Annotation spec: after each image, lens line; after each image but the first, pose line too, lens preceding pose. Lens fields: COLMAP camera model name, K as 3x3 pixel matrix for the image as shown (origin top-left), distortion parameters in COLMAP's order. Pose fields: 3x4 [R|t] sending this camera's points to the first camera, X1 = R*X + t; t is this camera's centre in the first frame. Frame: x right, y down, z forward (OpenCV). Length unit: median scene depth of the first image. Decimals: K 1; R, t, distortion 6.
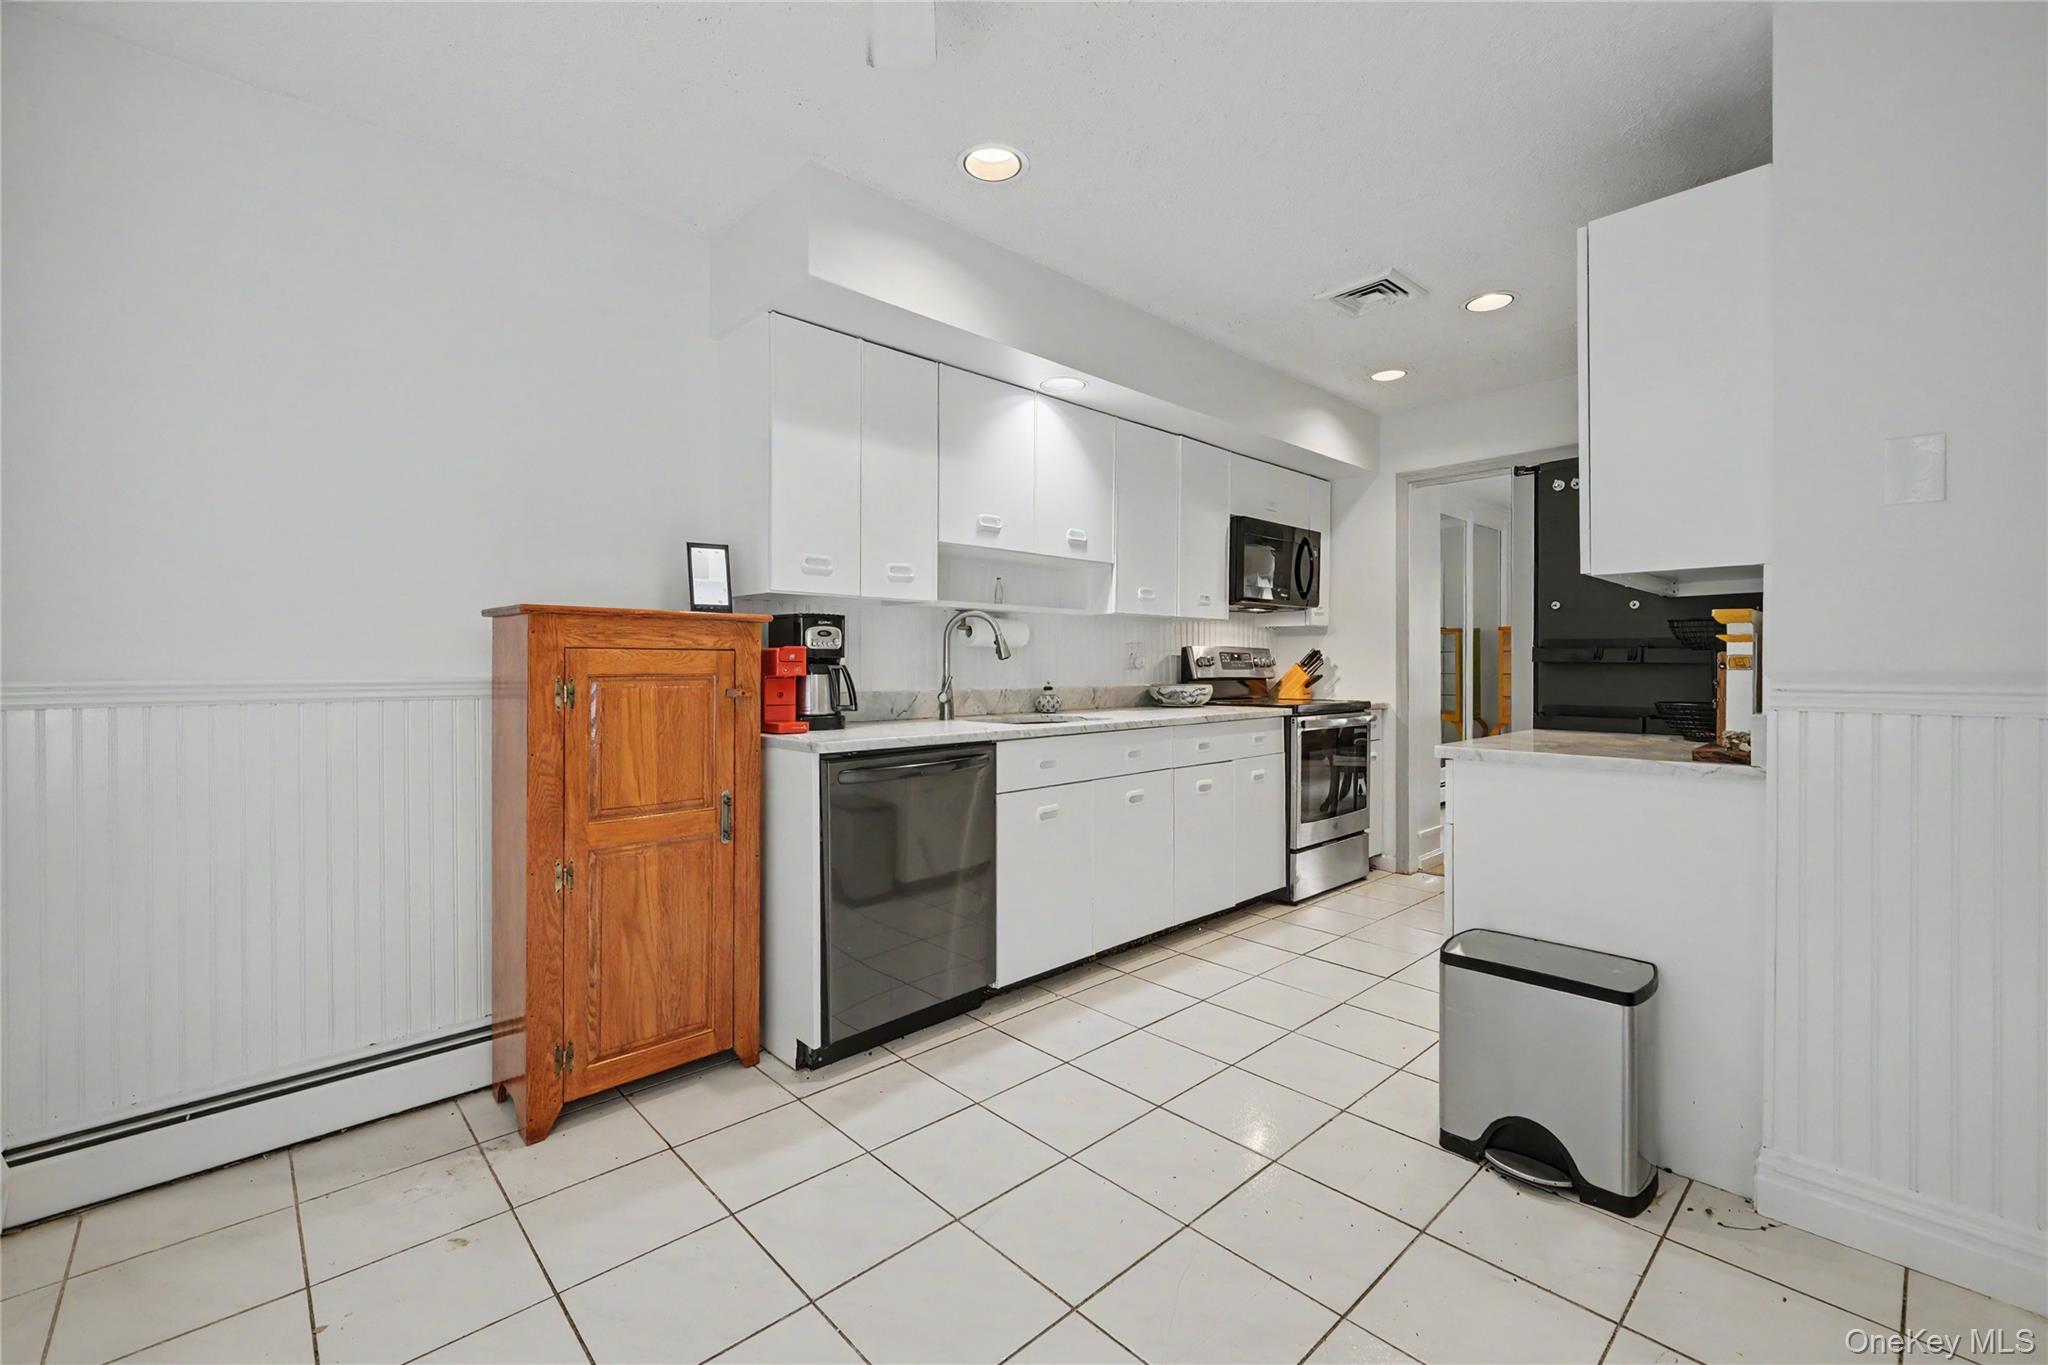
lens RADIAL K [[853.8, 0, 1017.8], [0, 853.8, 665.2], [0, 0, 1]] dist [-0.004742, 0.000900]
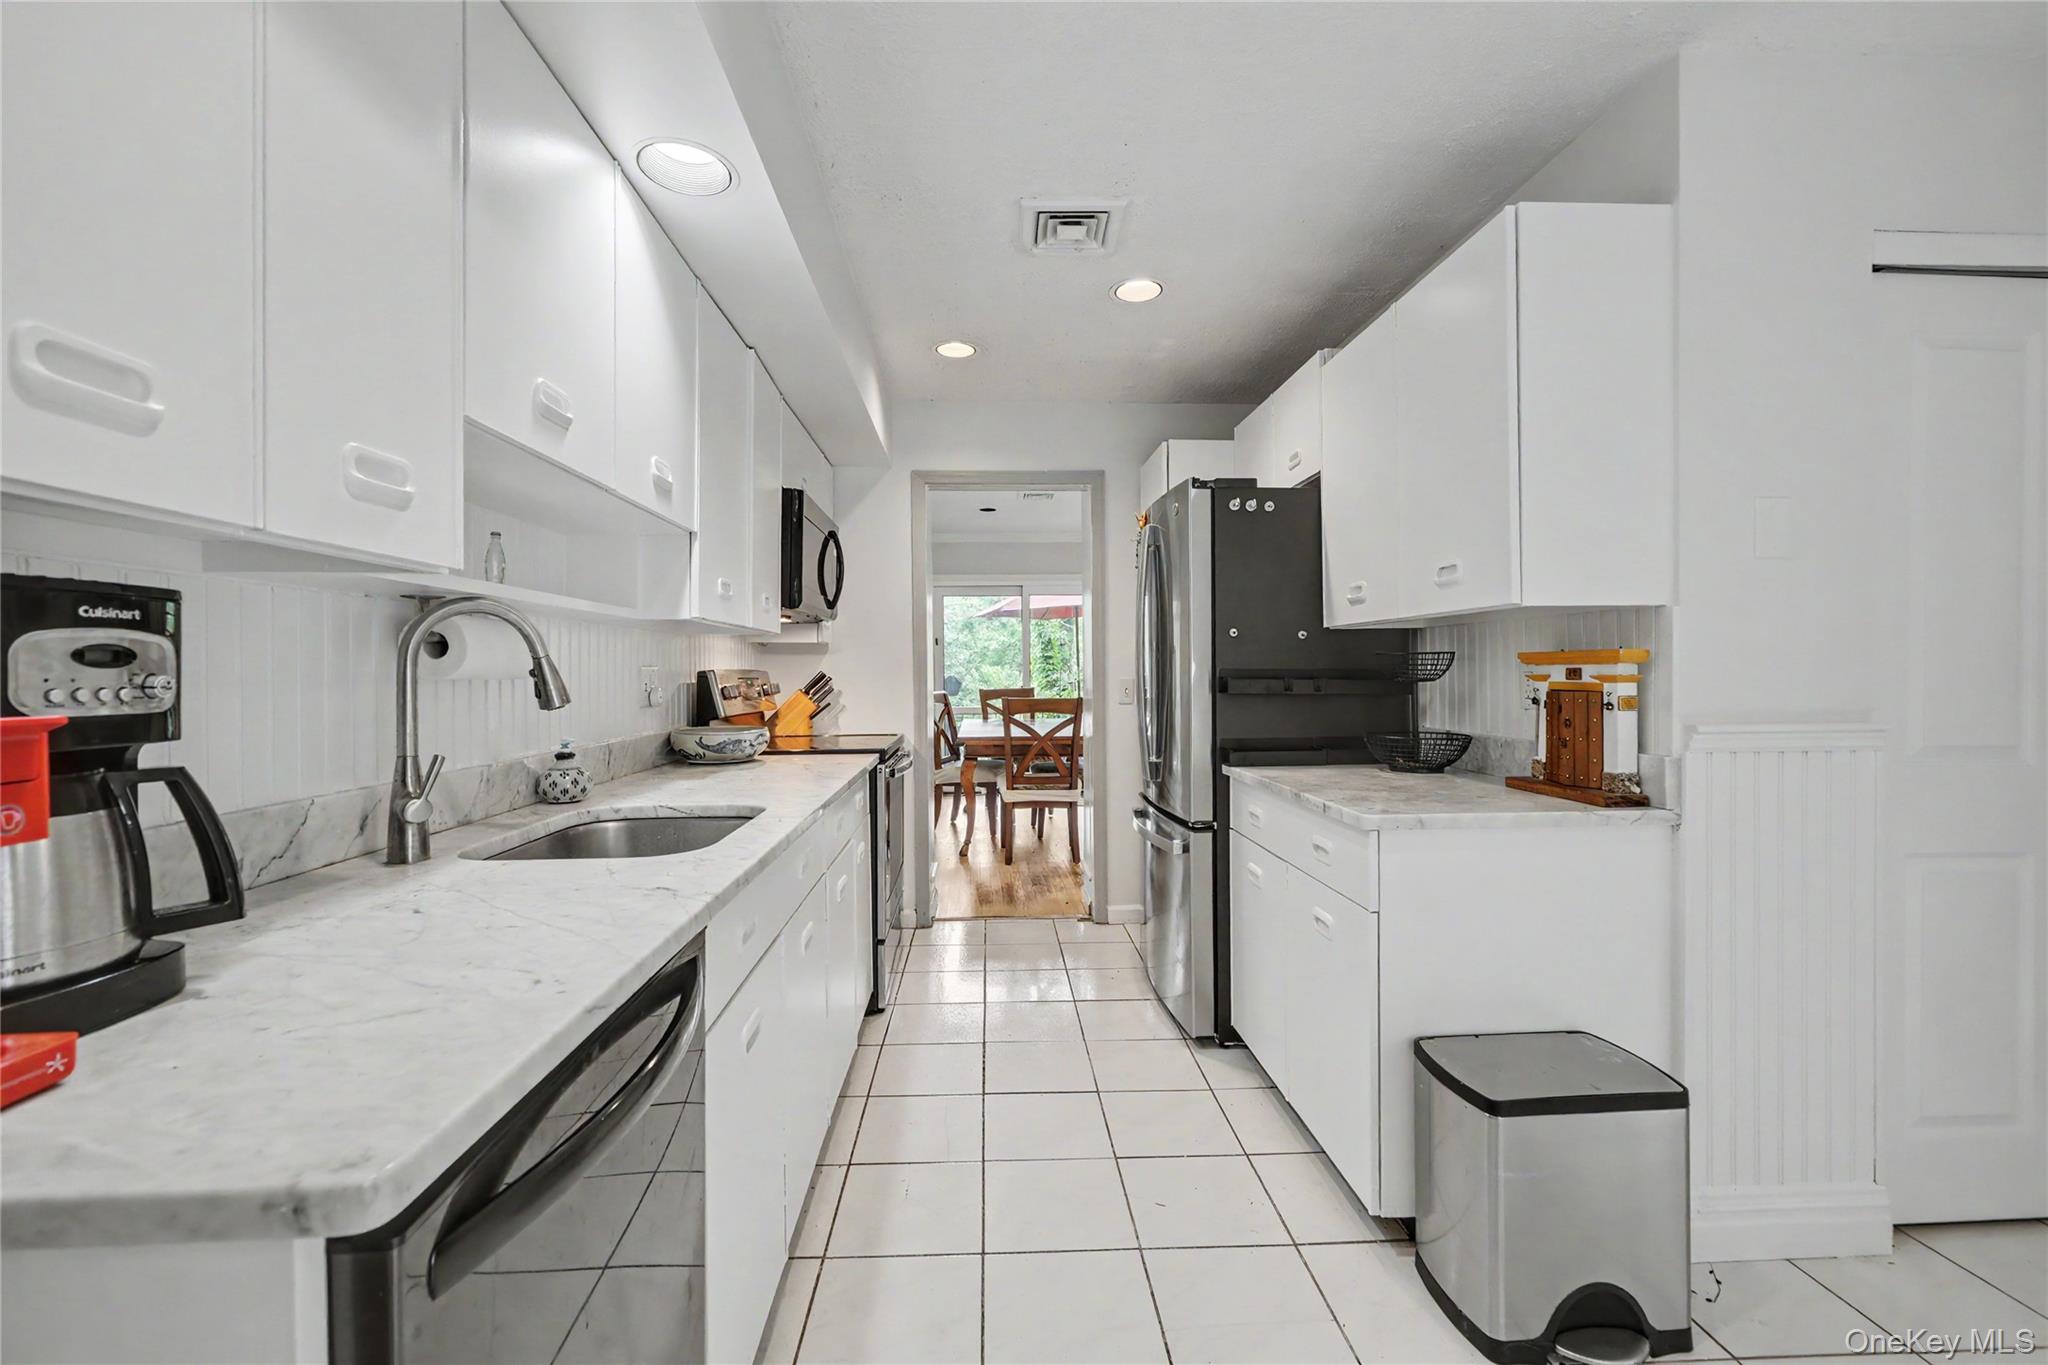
lens RADIAL K [[839.7, 0, 1017.7], [0, 839.7, 674.1], [0, 0, 1]] dist [-0.002114, 0.000165]
pose [[0.648247, -0.006295, 0.761404, -0.236055], [0.007217, 0.999972, 0.002123, -0.029668], [-0.761396, 0.004119, 0.648275, 0.610852]]
